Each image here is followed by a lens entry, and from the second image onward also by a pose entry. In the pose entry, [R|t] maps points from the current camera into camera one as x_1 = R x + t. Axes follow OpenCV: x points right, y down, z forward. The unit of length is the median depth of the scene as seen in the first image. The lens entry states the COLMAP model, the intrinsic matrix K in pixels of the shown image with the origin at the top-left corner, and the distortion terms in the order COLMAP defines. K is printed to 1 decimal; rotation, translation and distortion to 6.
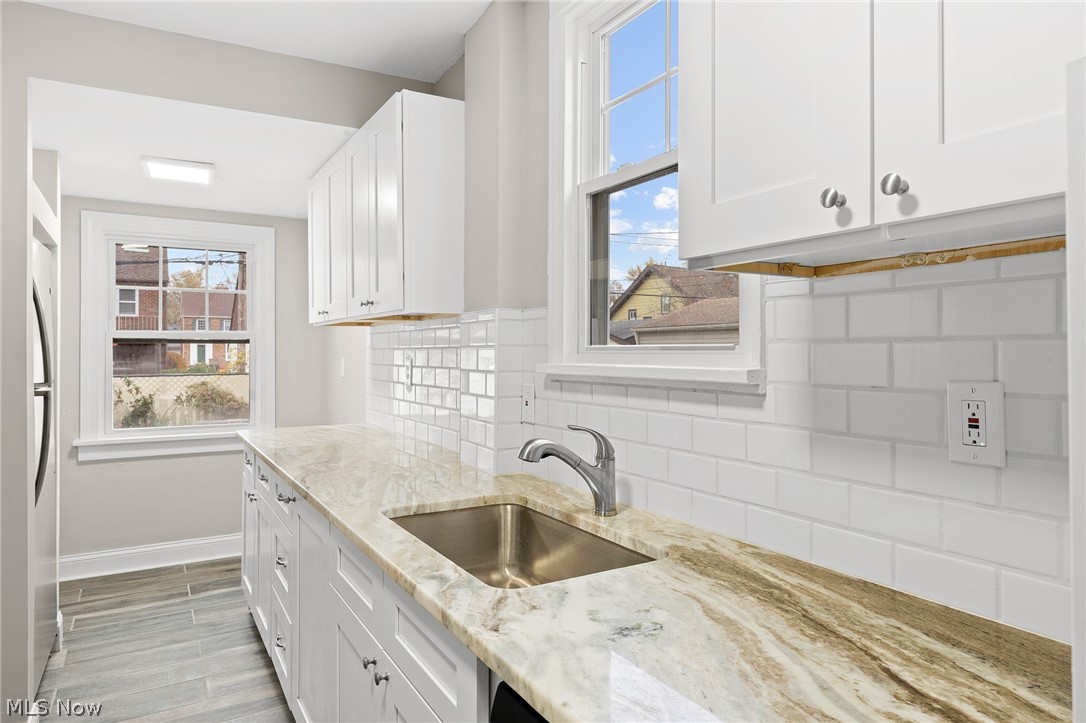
lens RADIAL K [[685.7, 0, 542.7], [0, 685.7, 357.7], [0, 0, 1]] dist [-0.026389, -0.001096]
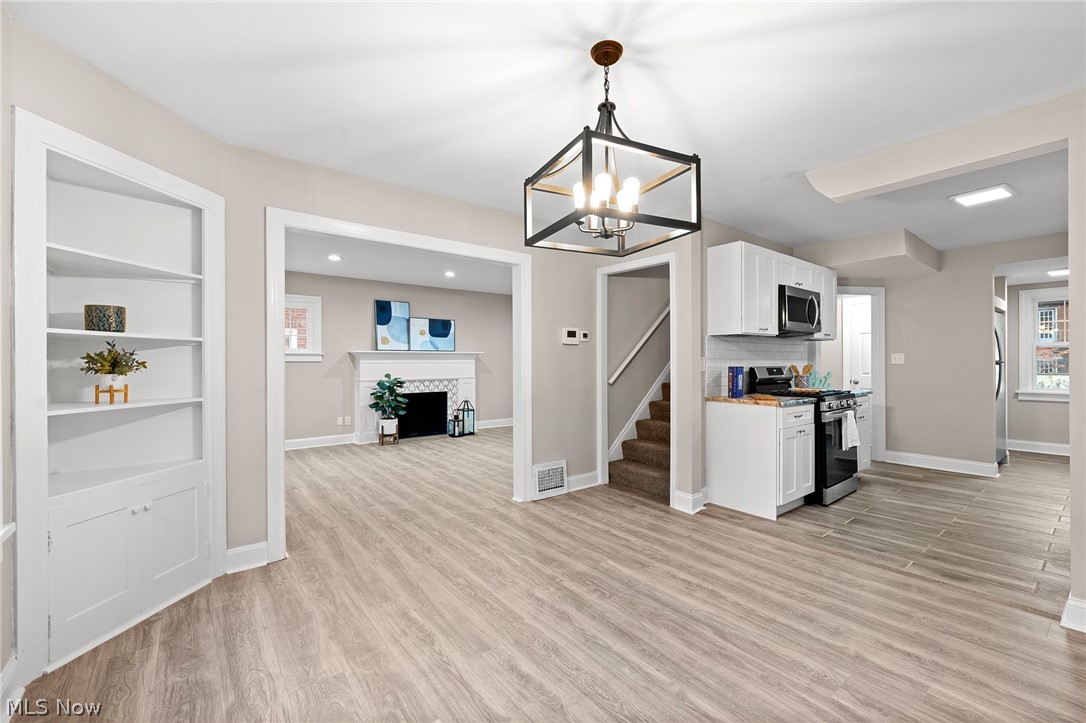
lens RADIAL K [[448.5, 0, 541.4], [0, 448.5, 359.6], [0, 0, 1]] dist [0.001321, 0.000146]
pose [[0.136032, -0.001144, -0.990704, 0.800634], [0.003576, 0.999993, -0.000664, 0.019714], [0.990698, -0.003452, 0.136035, -1.071384]]
